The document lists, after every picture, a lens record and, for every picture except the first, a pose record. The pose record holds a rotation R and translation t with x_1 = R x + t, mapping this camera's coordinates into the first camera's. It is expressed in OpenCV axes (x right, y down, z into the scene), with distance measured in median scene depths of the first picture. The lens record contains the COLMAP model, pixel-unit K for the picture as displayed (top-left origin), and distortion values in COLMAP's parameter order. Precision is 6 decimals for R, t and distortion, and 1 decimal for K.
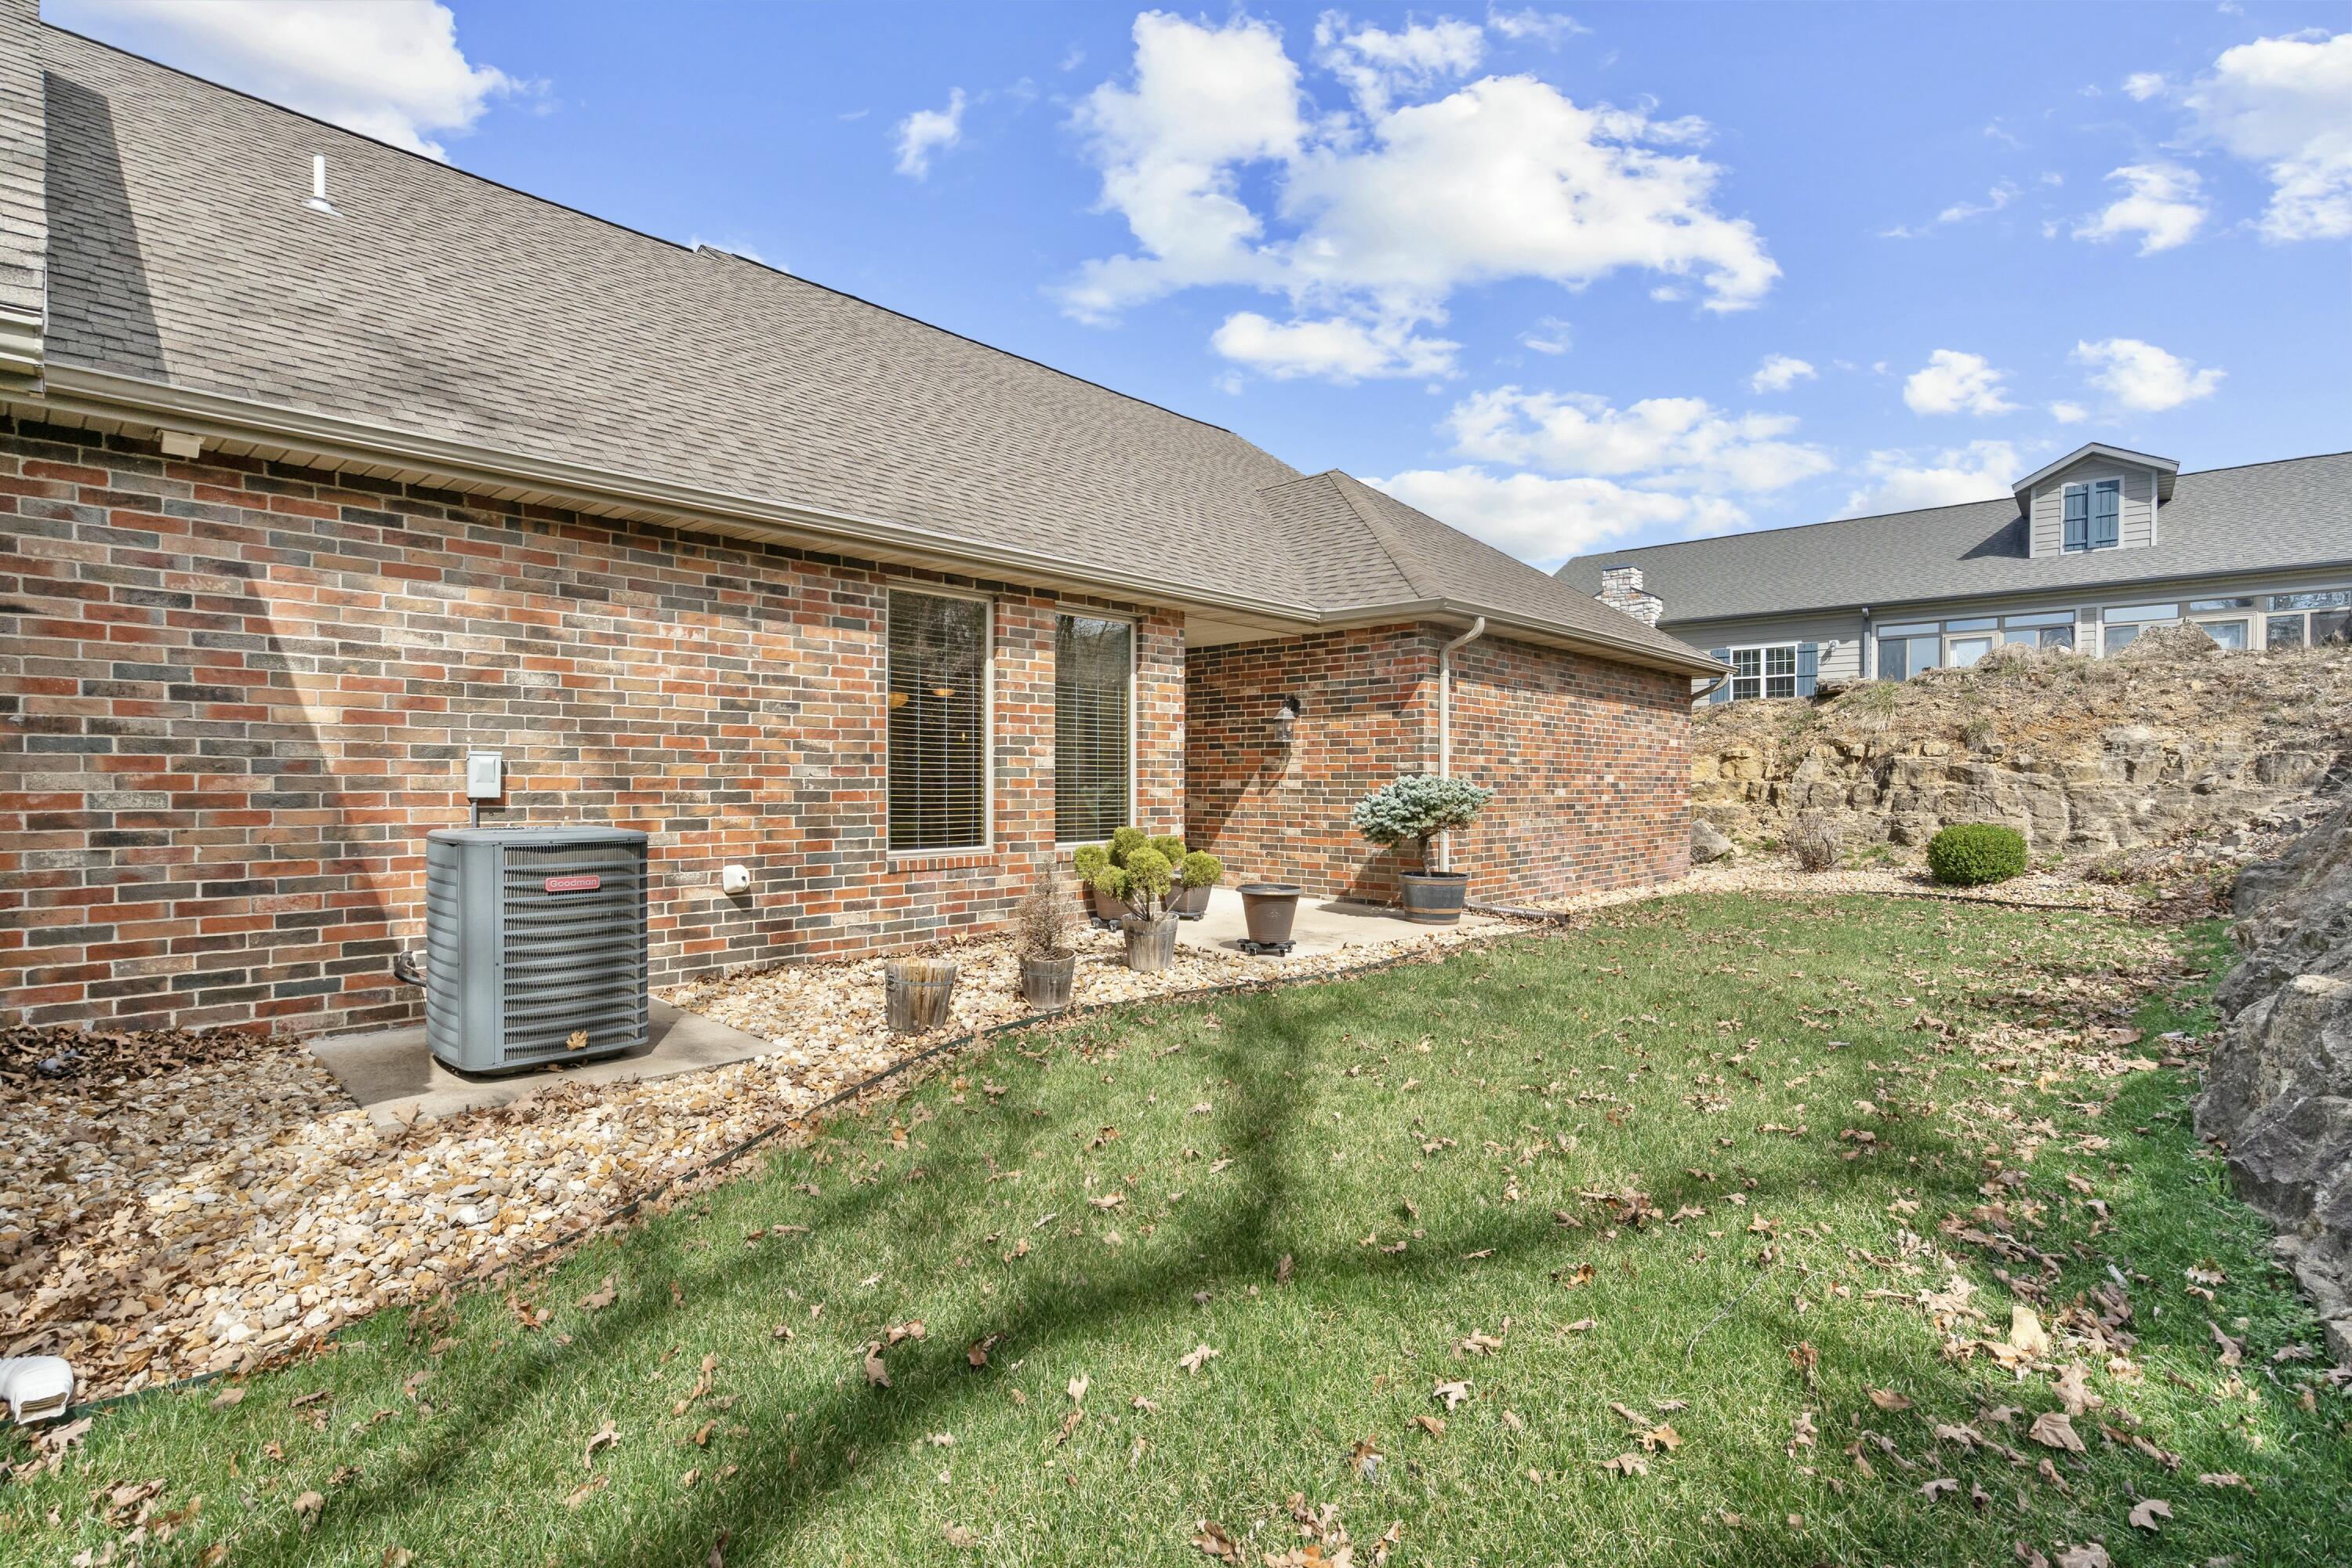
lens RADIAL K [[1107.4, 0, 1172.8], [0, 1107.4, 807.2], [0, 0, 1]] dist [0.000253, 0.000505]
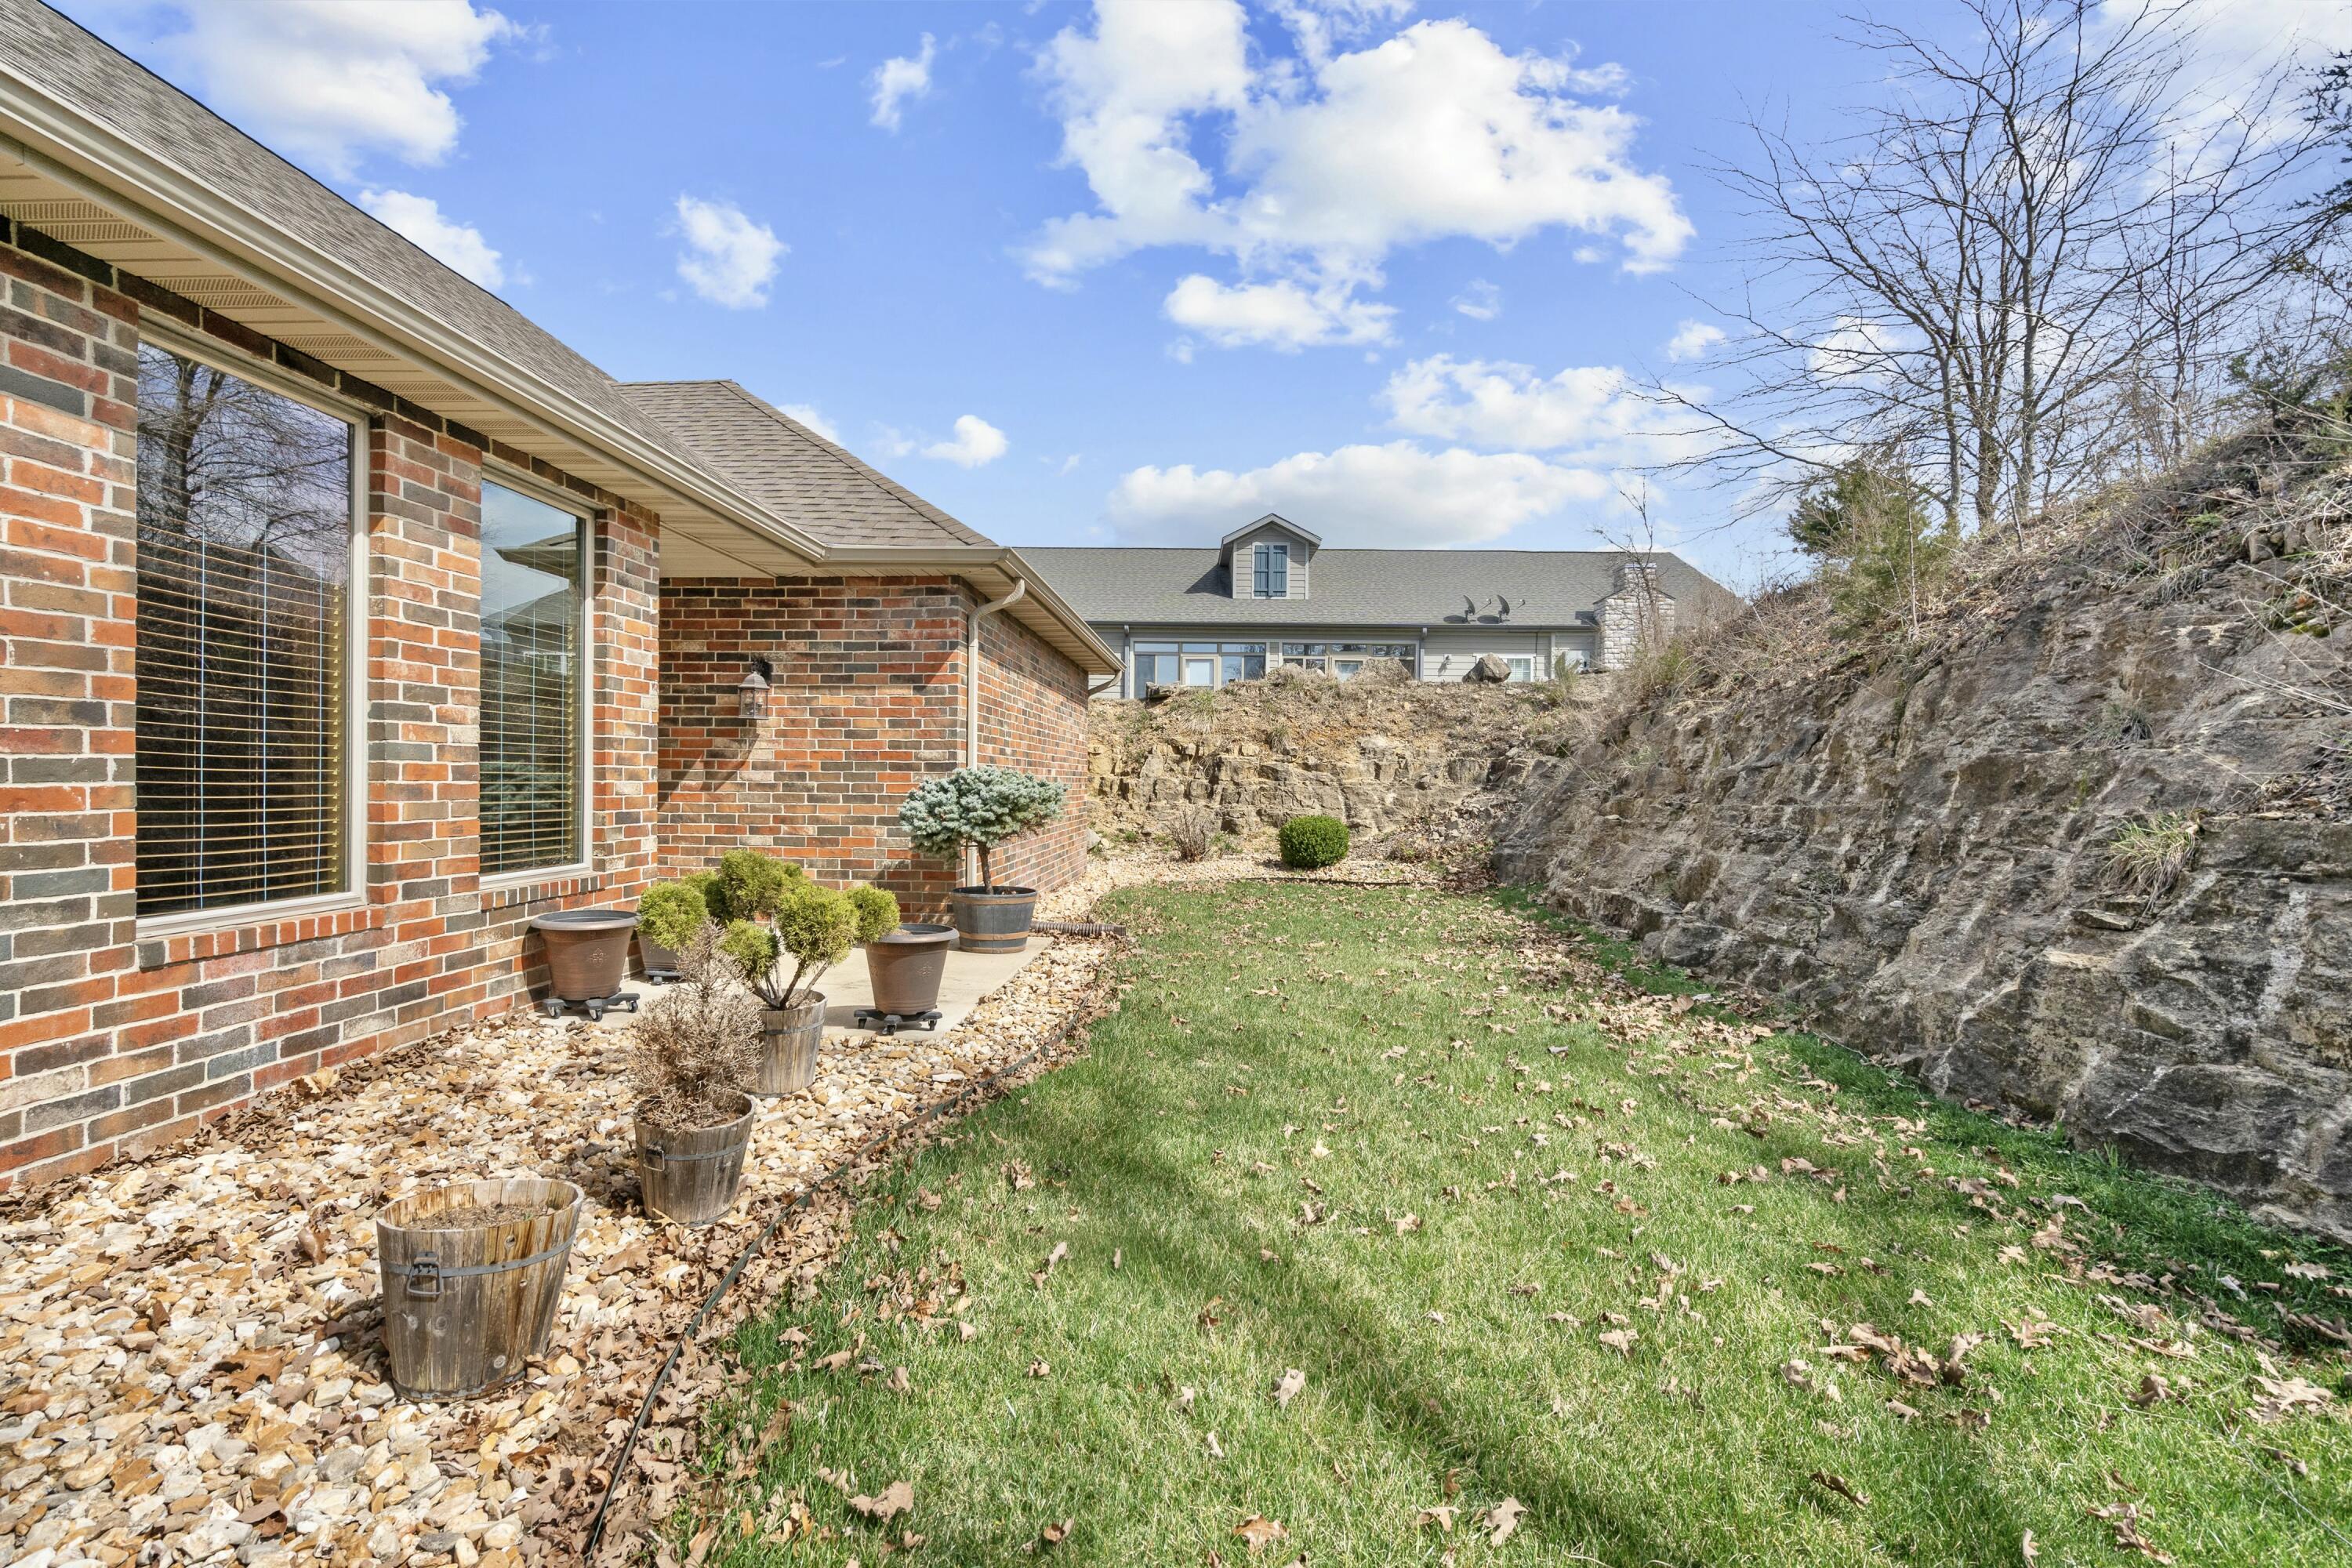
lens RADIAL K [[1087.3, 0, 1177.5], [0, 1087.3, 792.2], [0, 0, 1]] dist [-0.000586, 0.001421]
pose [[0.762060, -0.000862, 0.647506, -0.167456], [0.004688, 0.999980, -0.004186, -0.006487], [-0.647490, 0.006225, 0.762049, 0.294787]]
